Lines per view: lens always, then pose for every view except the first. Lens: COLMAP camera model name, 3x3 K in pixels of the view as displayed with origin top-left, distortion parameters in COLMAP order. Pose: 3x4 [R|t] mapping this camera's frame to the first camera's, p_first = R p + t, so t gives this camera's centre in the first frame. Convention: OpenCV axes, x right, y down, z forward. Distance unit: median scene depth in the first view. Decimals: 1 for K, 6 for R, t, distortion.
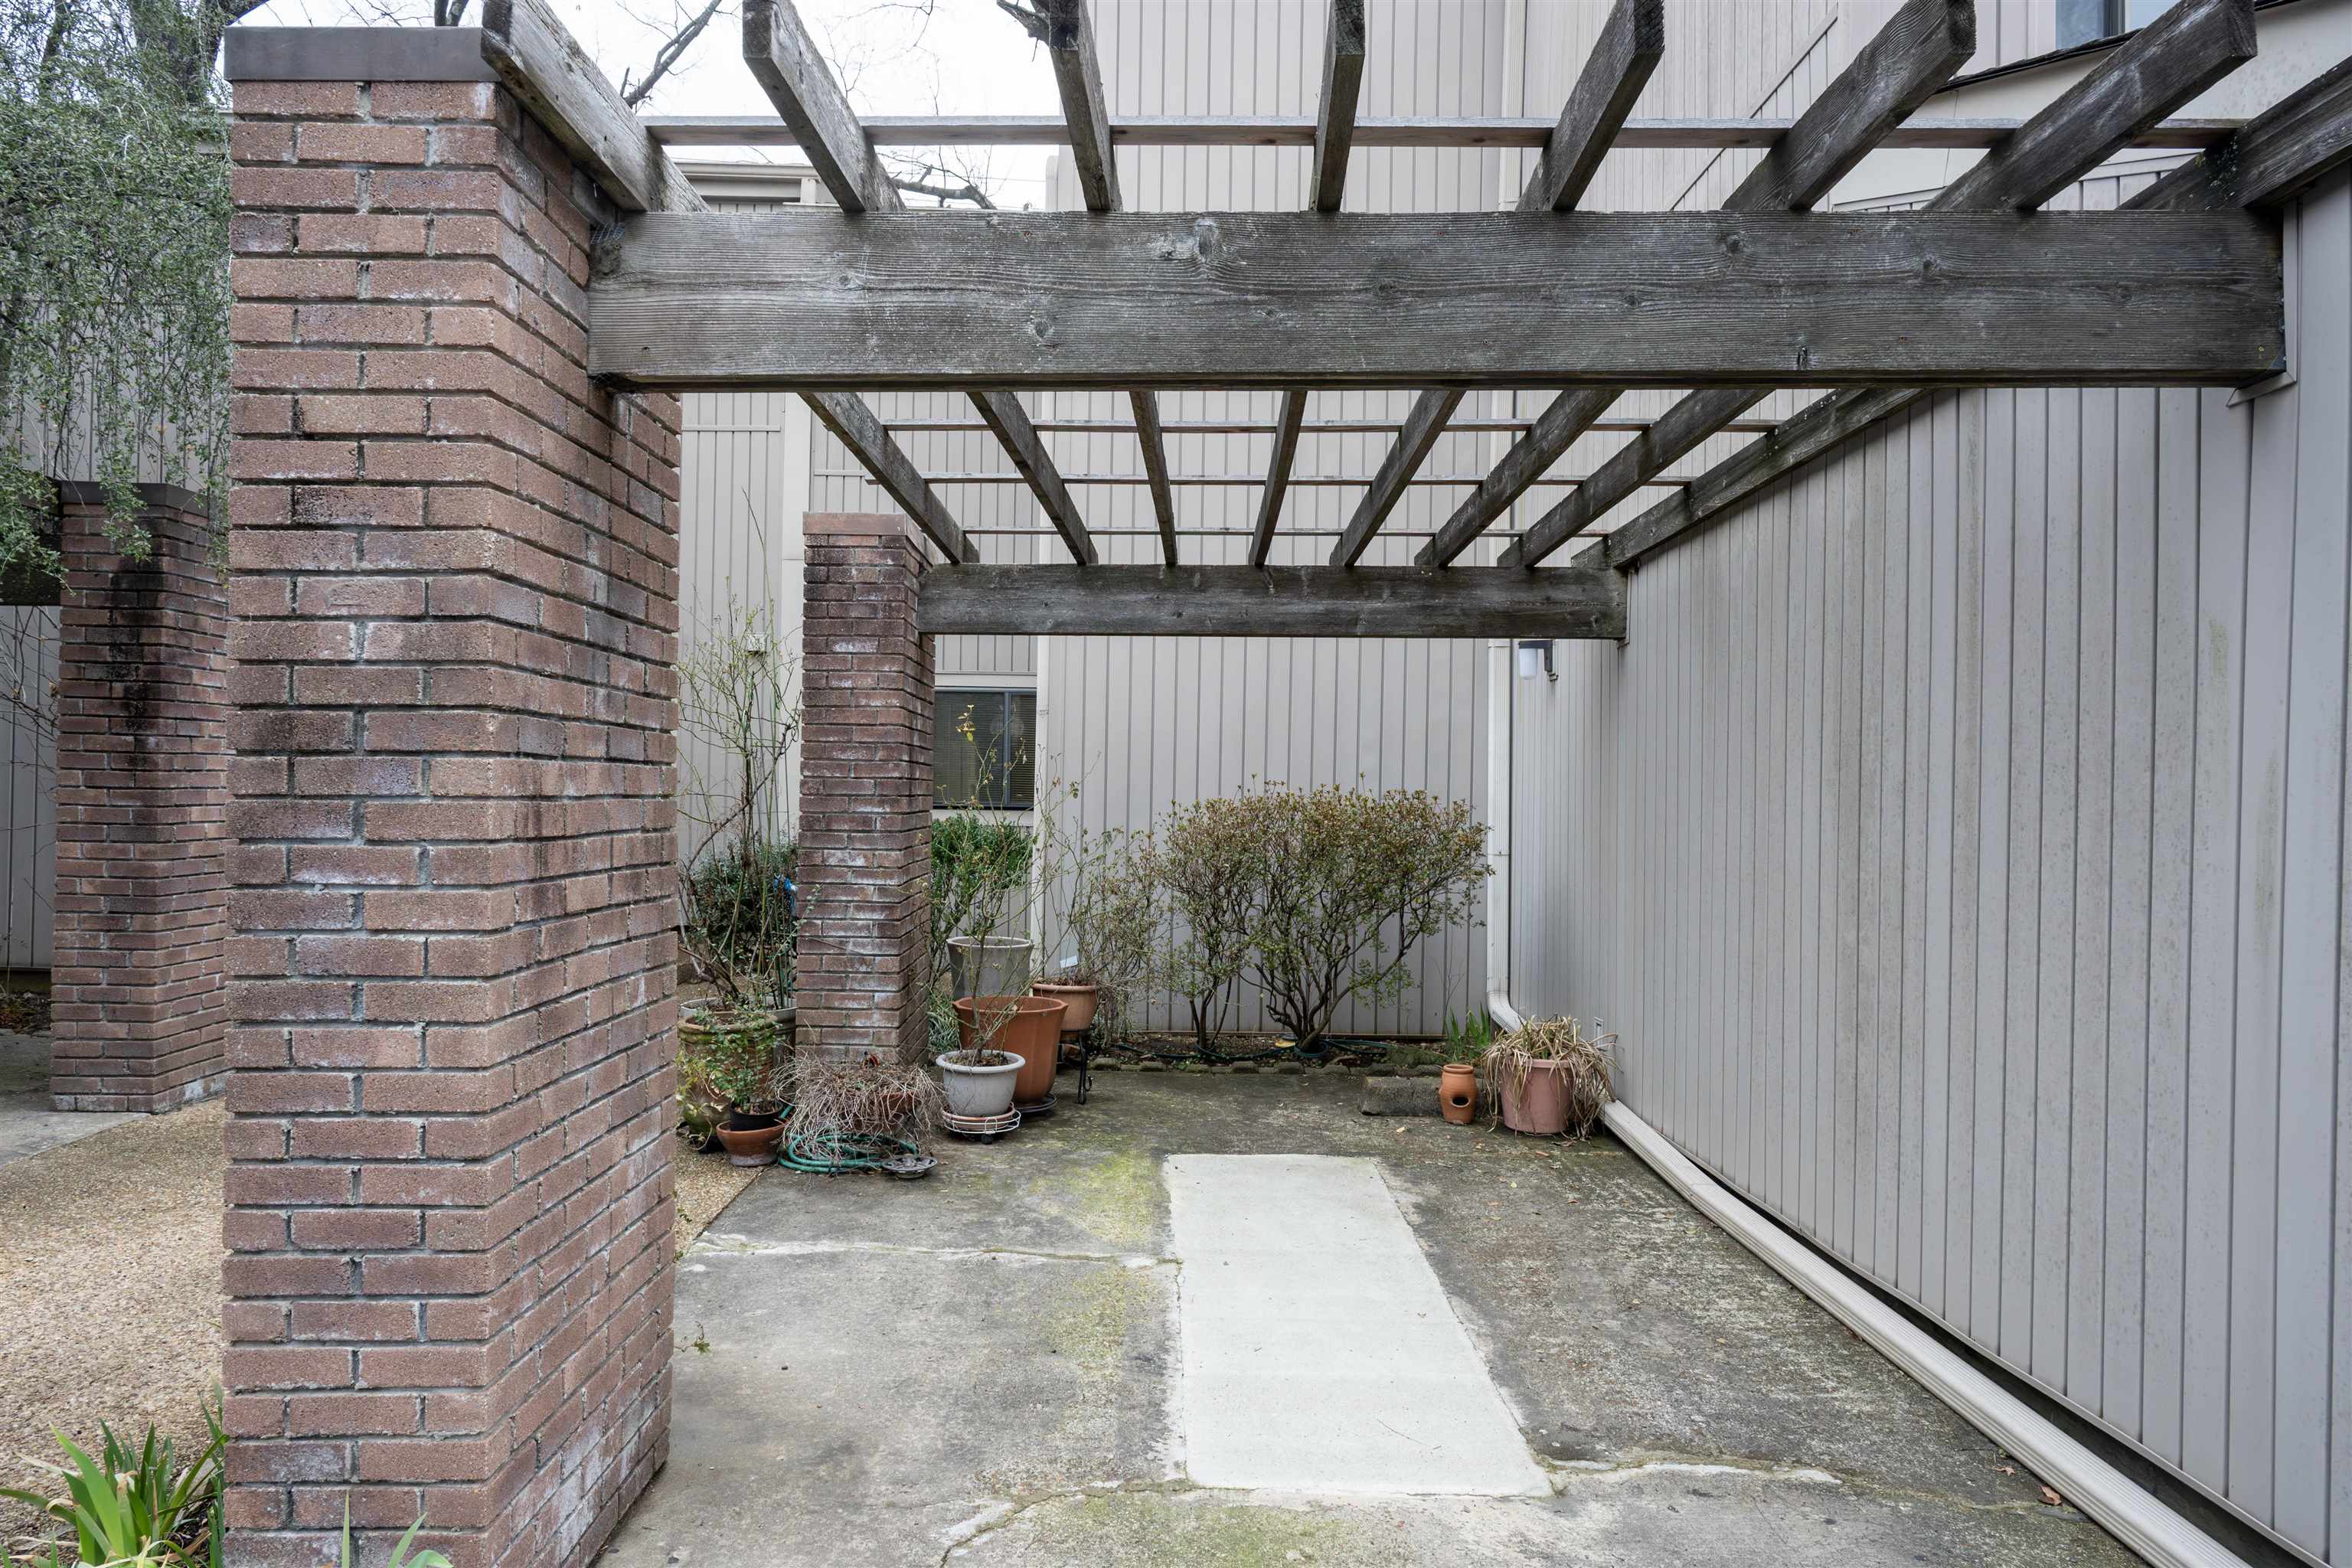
lens RADIAL K [[1587.0, 0, 1171.6], [0, 1587.0, 785.3], [0, 0, 1]] dist [-0.001338, -0.000847]
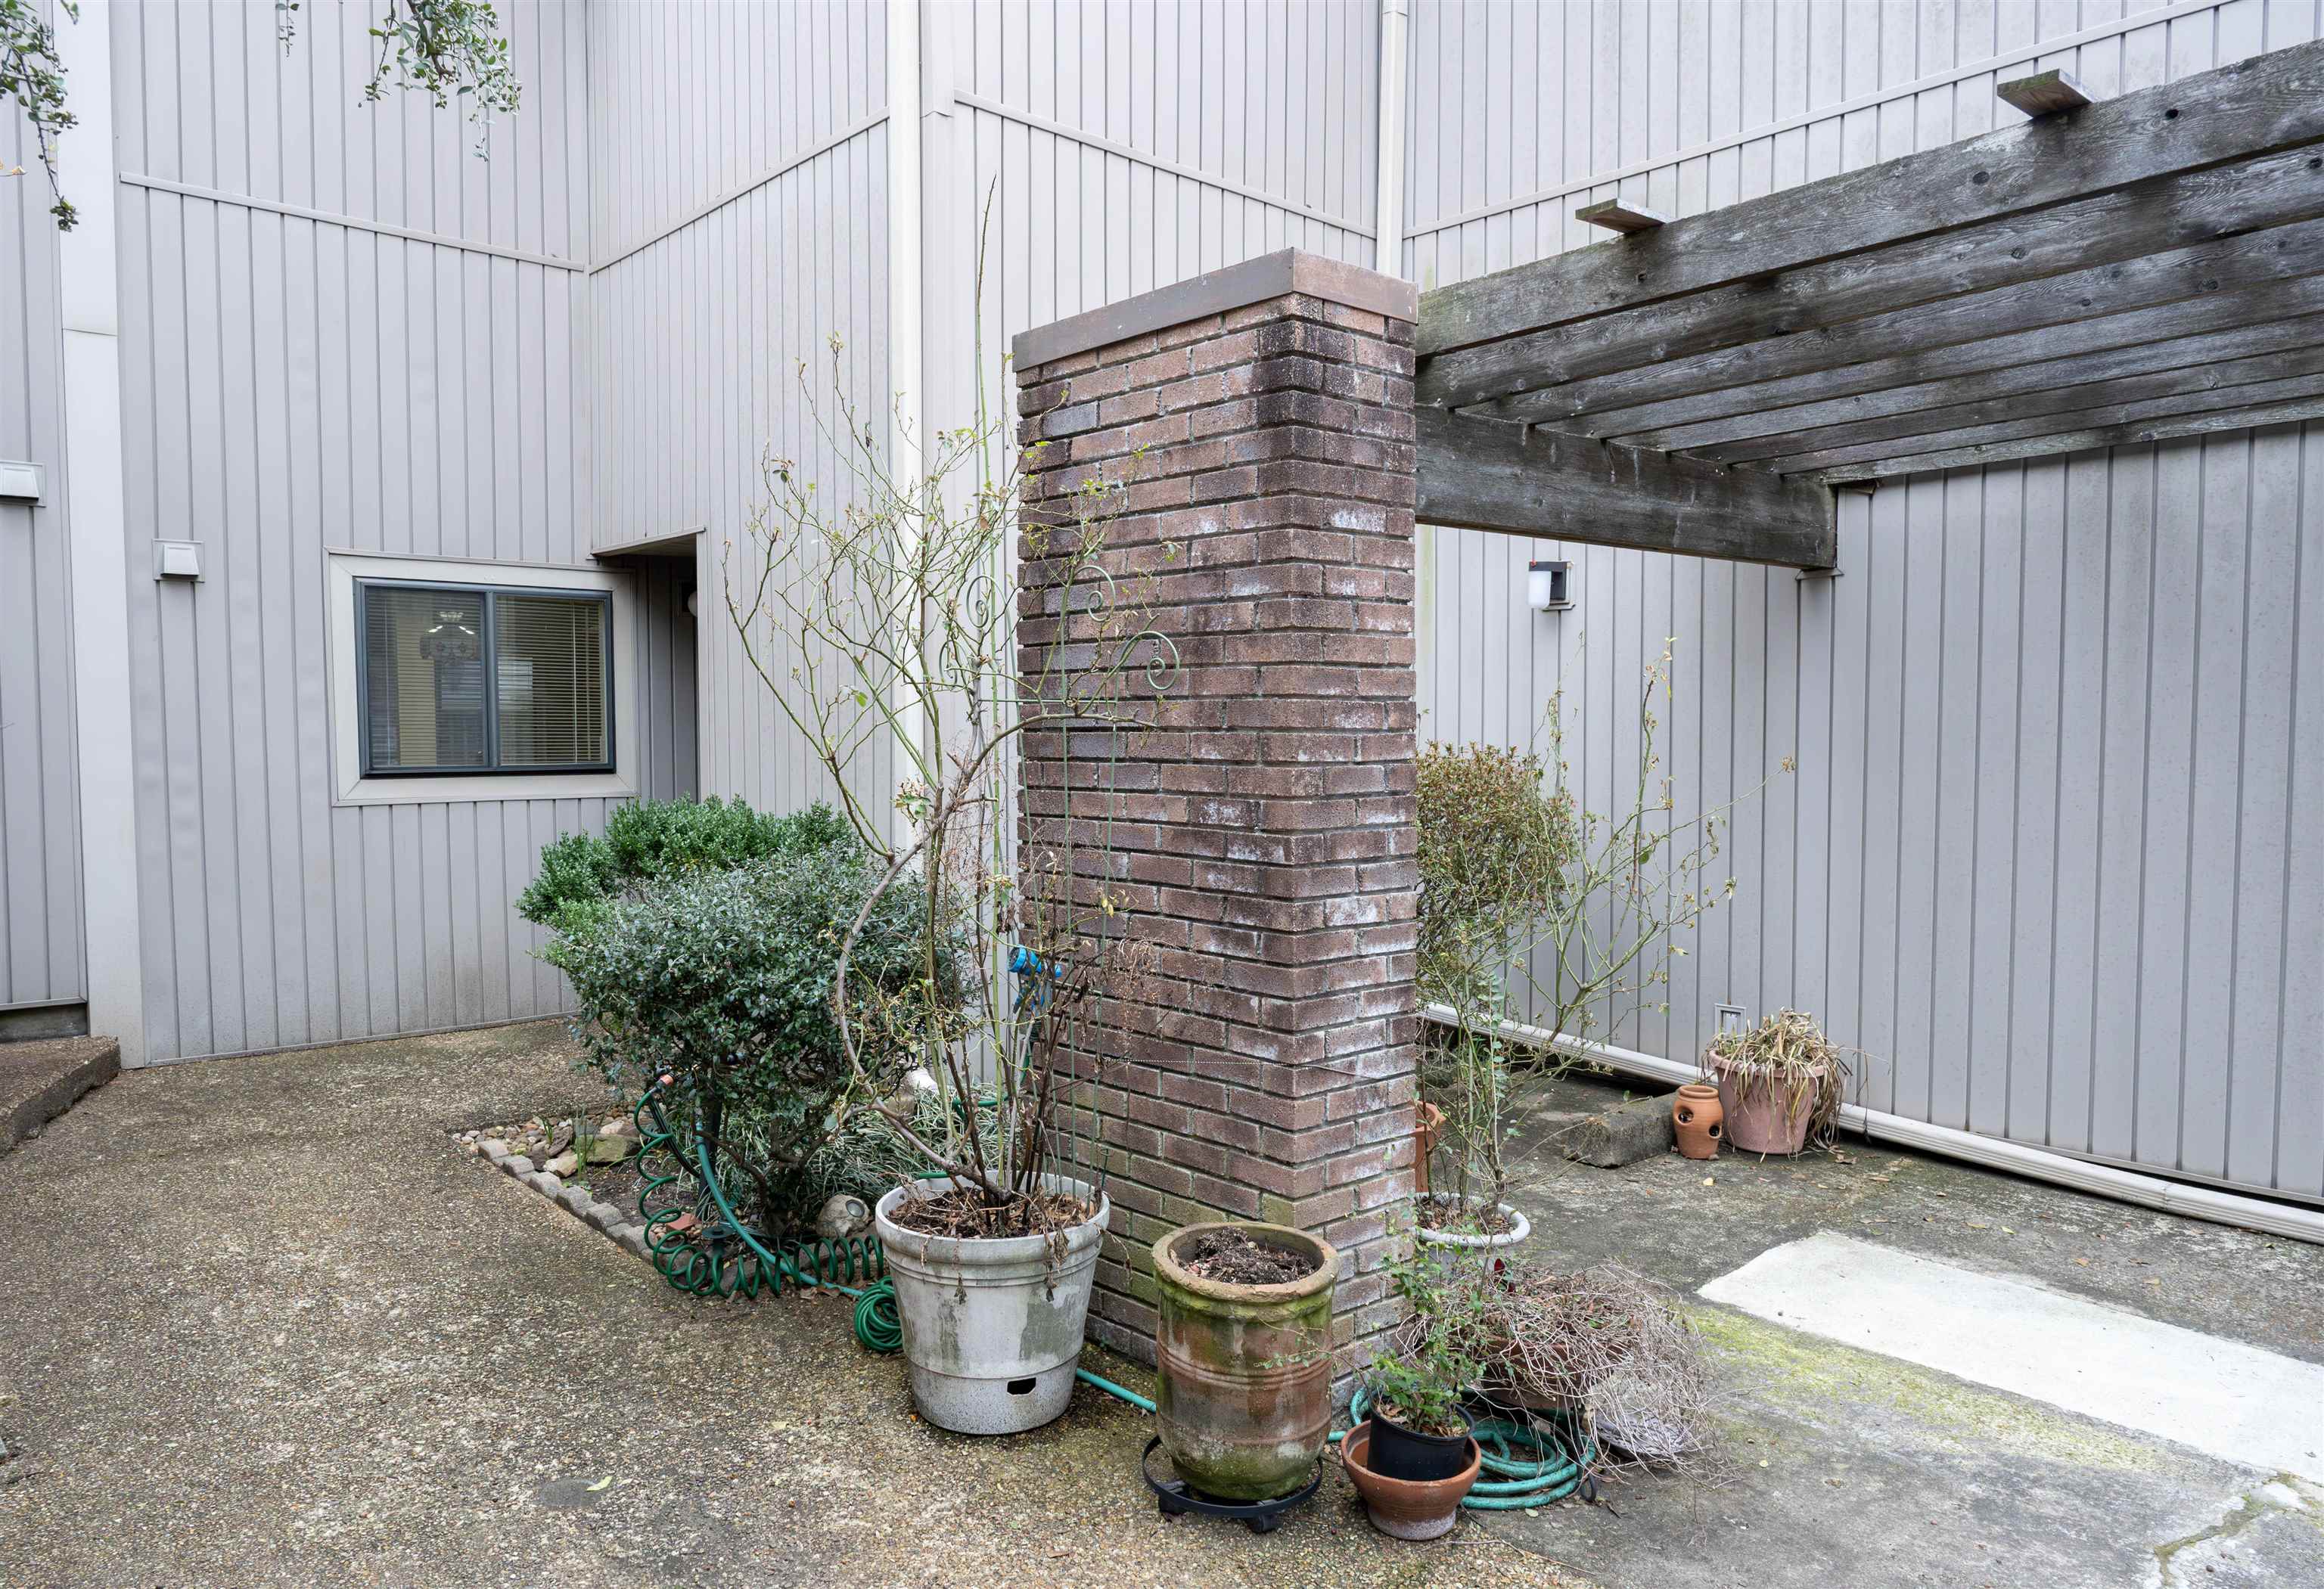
lens RADIAL K [[1596.8, 0, 1159.4], [0, 1596.8, 803.5], [0, 0, 1]] dist [0.001885, -0.000872]
pose [[0.746601, -0.049249, 0.663447, -0.617033], [0.006848, 0.997772, 0.066360, -0.027615], [-0.665237, -0.045001, 0.745275, 0.637517]]
